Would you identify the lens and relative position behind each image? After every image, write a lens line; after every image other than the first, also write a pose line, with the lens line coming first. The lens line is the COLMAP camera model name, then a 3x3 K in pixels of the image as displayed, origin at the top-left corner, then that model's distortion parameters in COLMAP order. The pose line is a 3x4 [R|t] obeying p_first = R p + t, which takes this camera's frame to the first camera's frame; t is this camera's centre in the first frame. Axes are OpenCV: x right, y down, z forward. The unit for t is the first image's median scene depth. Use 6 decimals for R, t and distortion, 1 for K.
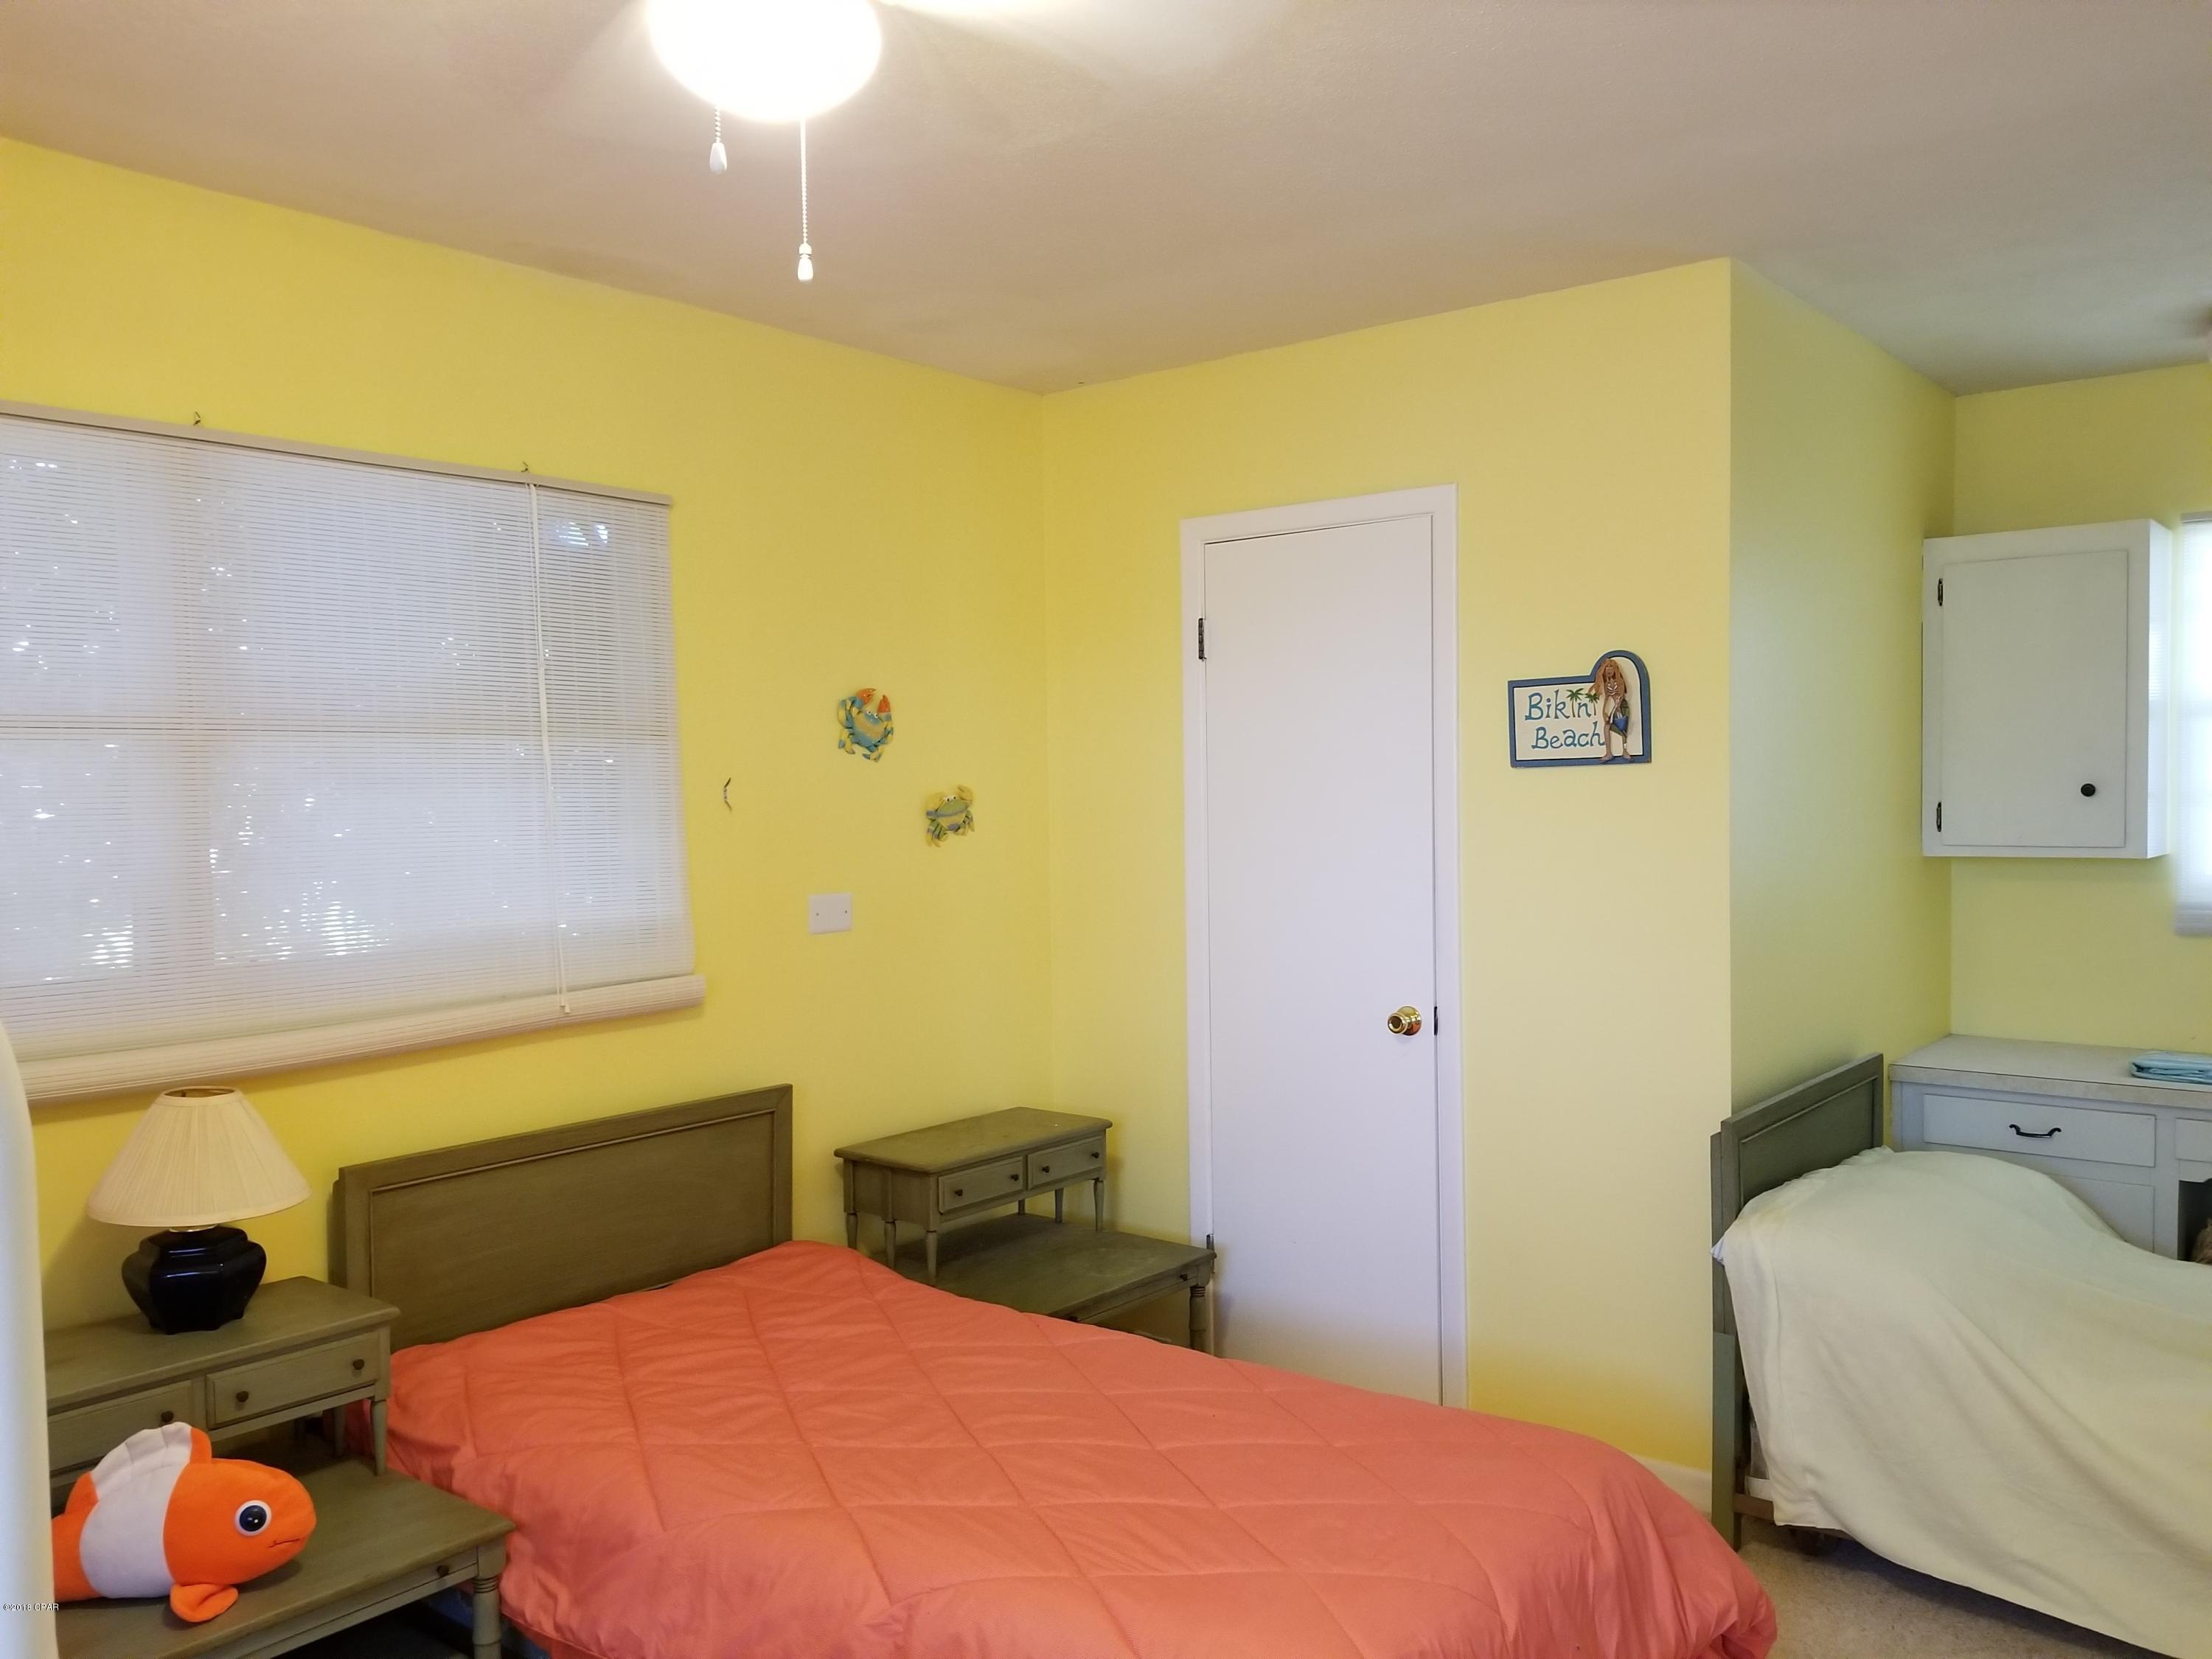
lens RADIAL K [[1720.3, 0, 1108.4], [0, 1720.3, 850.6], [0, 0, 1]] dist [0.077942, -0.152229]
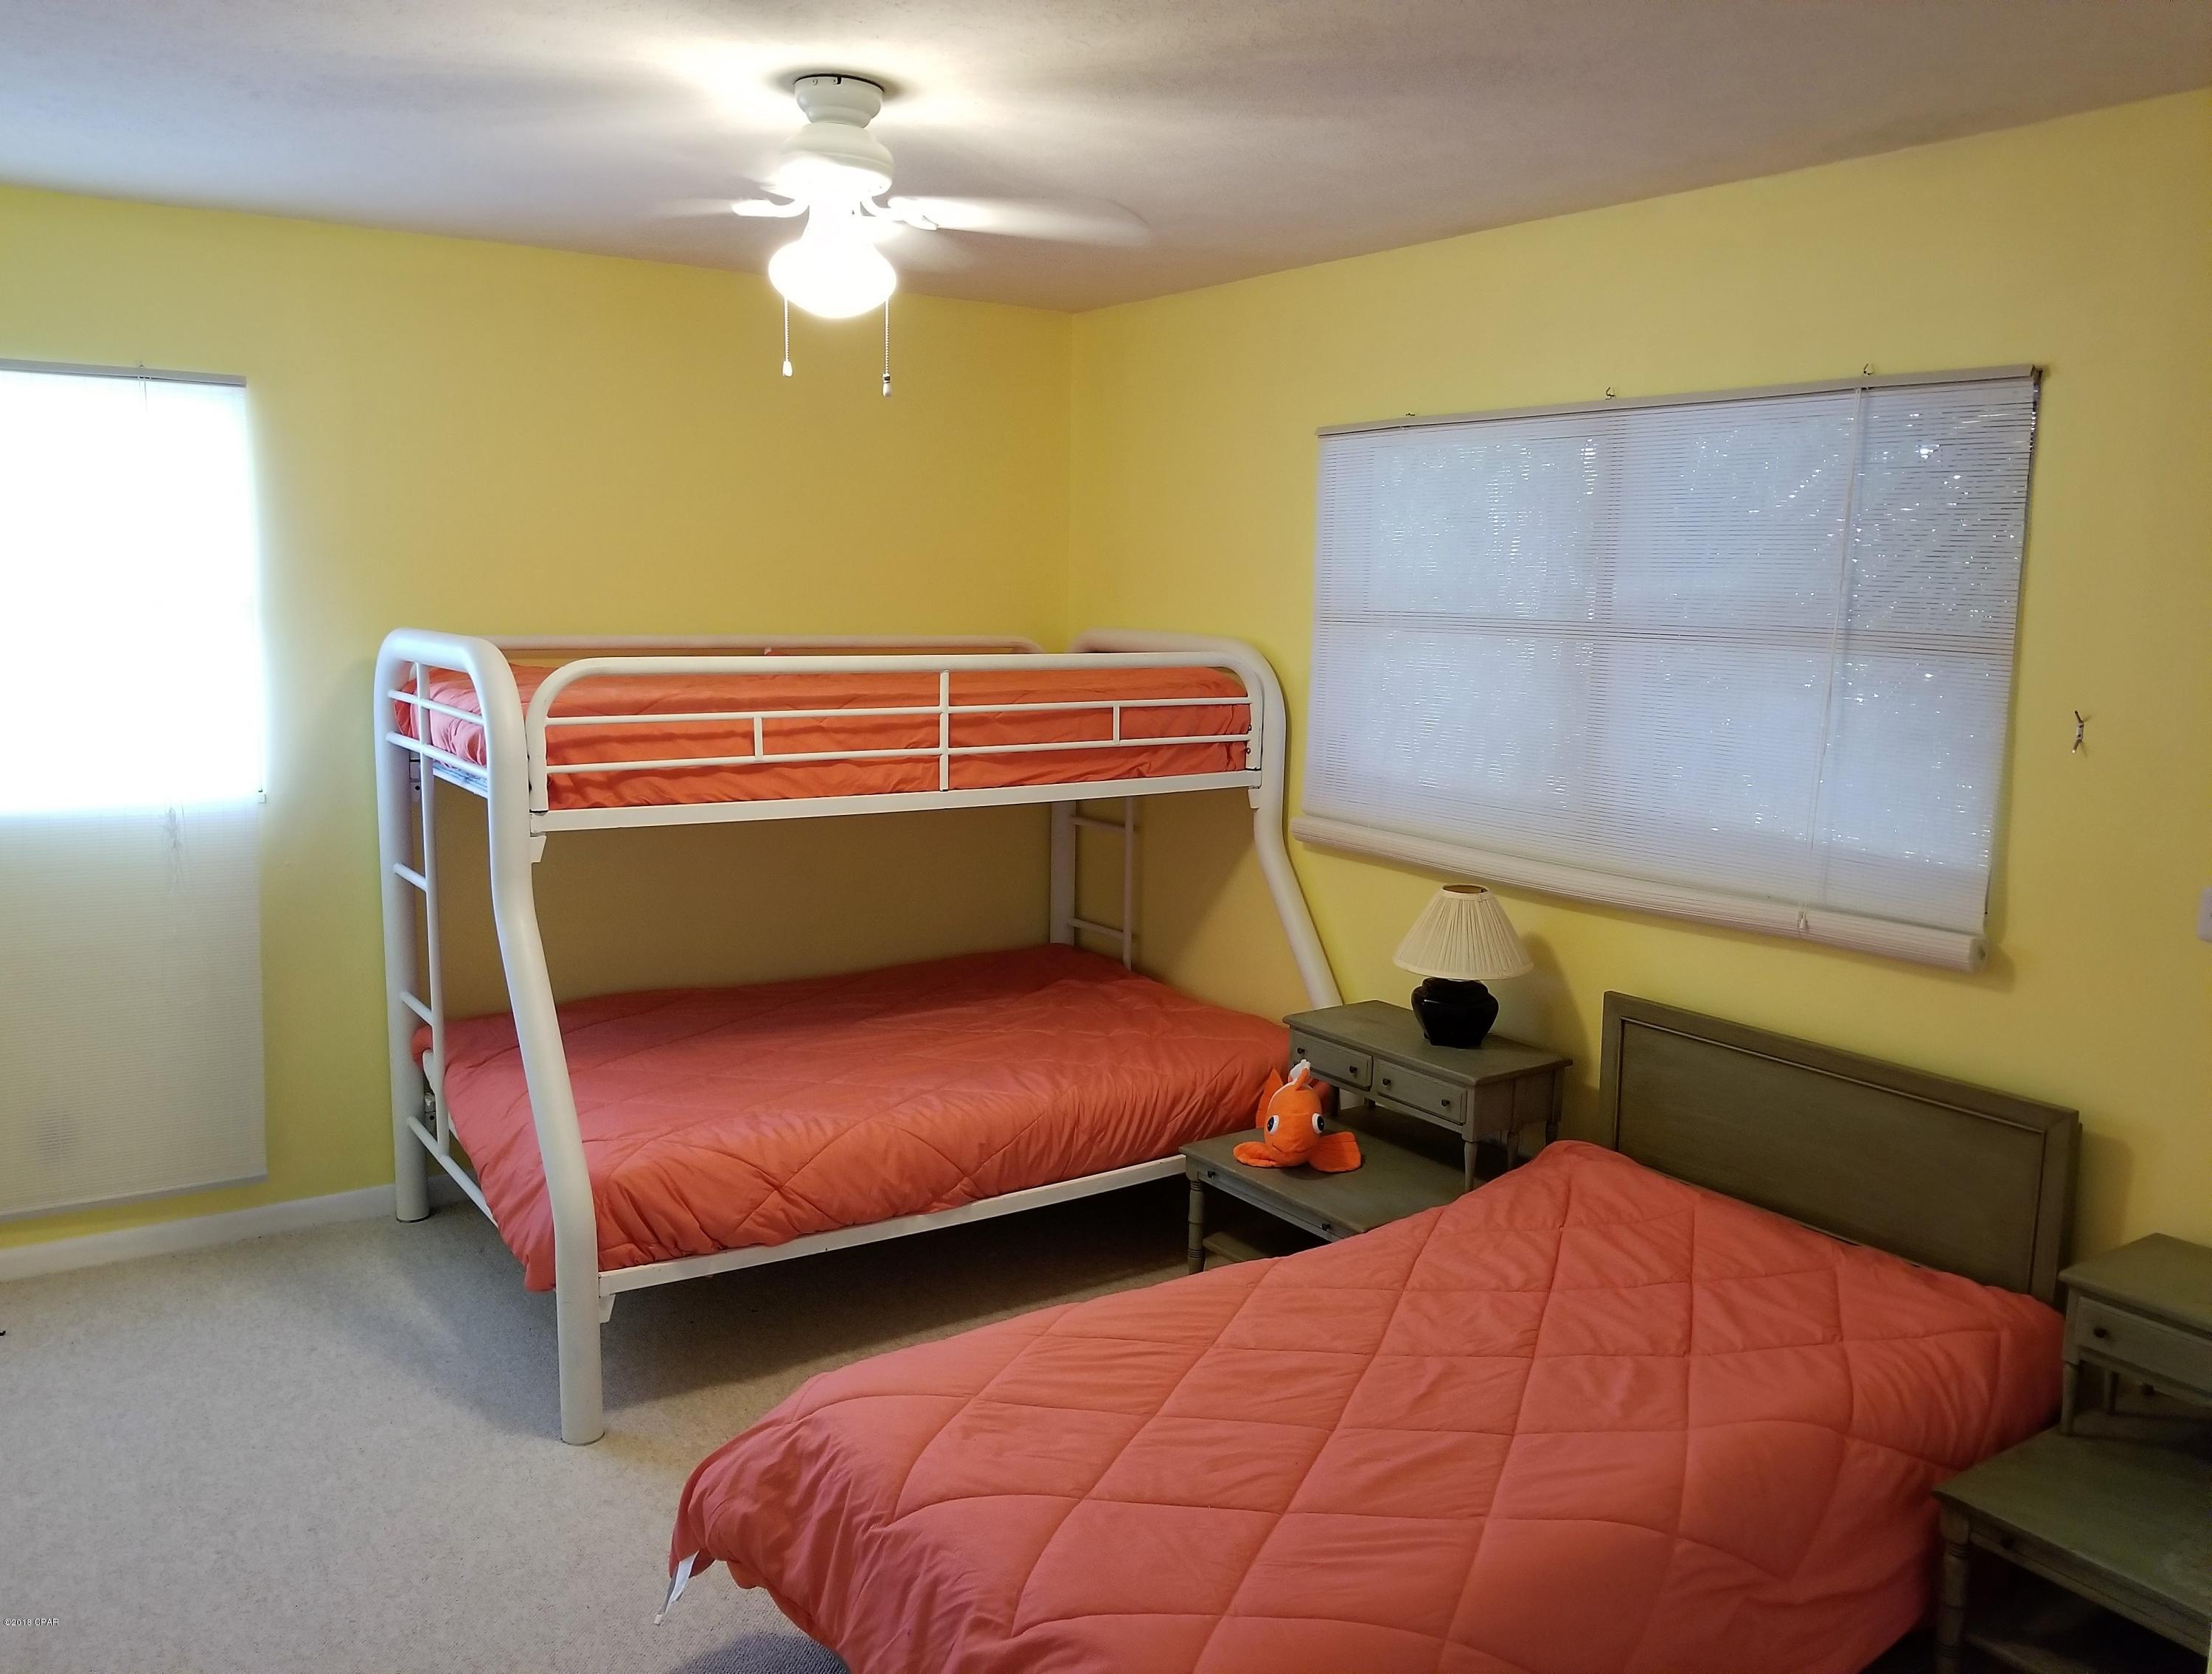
lens RADIAL K [[1741.4, 0, 1107.1], [0, 1741.4, 834.9], [0, 0, 1]] dist [-0.006344, -0.001643]
pose [[-0.275826, 0.150714, -0.949318, 0.764363], [-0.060996, 0.982896, 0.173768, -0.112770], [0.959270, 0.105835, -0.261915, 0.900770]]
